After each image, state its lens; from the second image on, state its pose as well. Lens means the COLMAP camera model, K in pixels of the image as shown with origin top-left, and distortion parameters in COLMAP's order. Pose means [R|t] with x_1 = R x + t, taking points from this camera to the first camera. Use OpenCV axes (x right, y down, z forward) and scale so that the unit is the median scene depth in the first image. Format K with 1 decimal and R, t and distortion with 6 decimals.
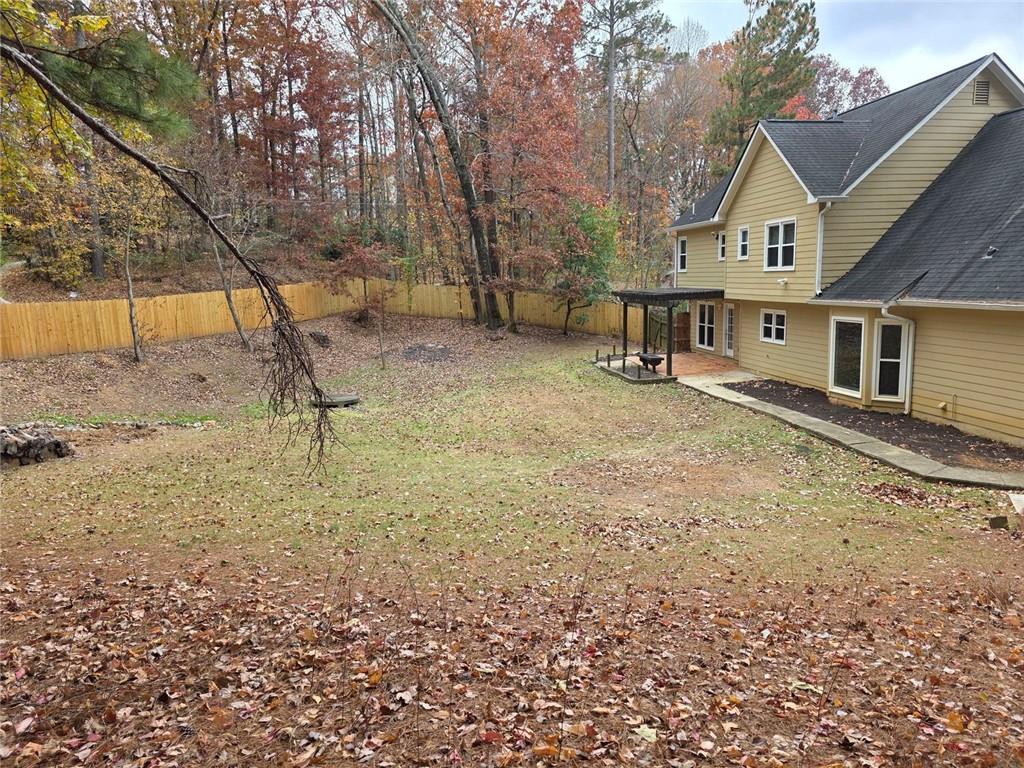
lens RADIAL K [[684.6, 0, 512.0], [0, 684.6, 384.0], [0, 0, 1]] dist [0.004704, -0.000164]
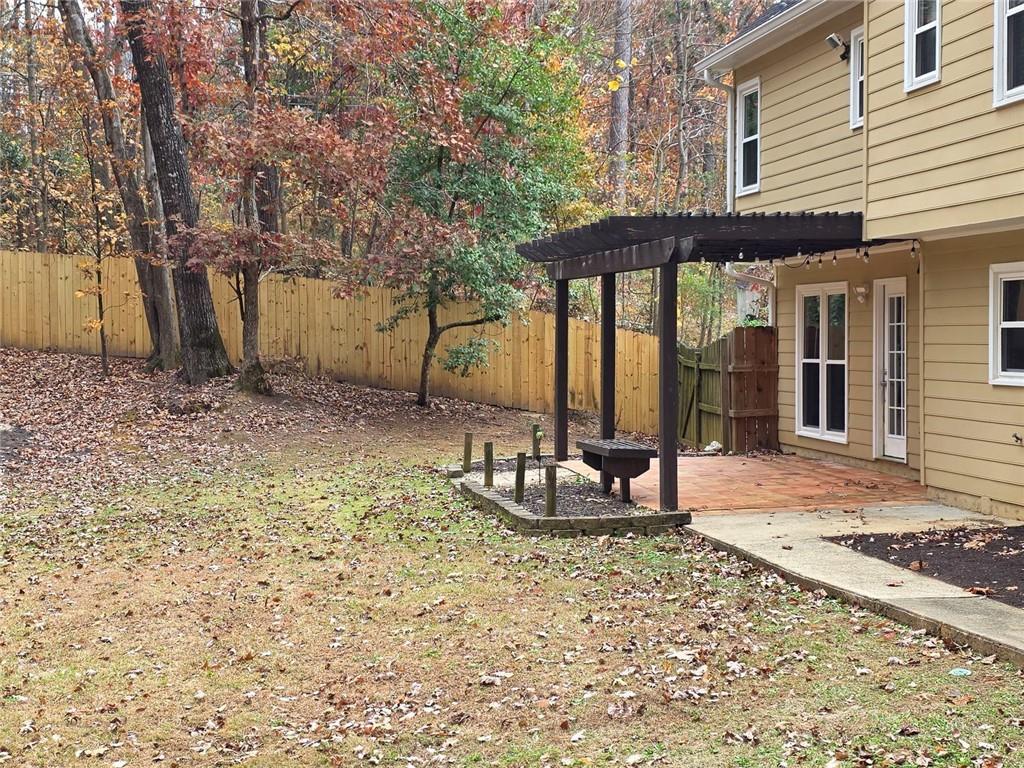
lens RADIAL K [[1586.8, 0, 512.0], [0, 1586.8, 384.0], [0, 0, 1]] dist [0.167897, -0.048518]
pose [[0.999146, 0.022609, 0.034595, 0.124524], [-0.018126, 0.992015, -0.124807, 0.016393], [-0.037141, 0.124074, 0.991578, 0.308515]]
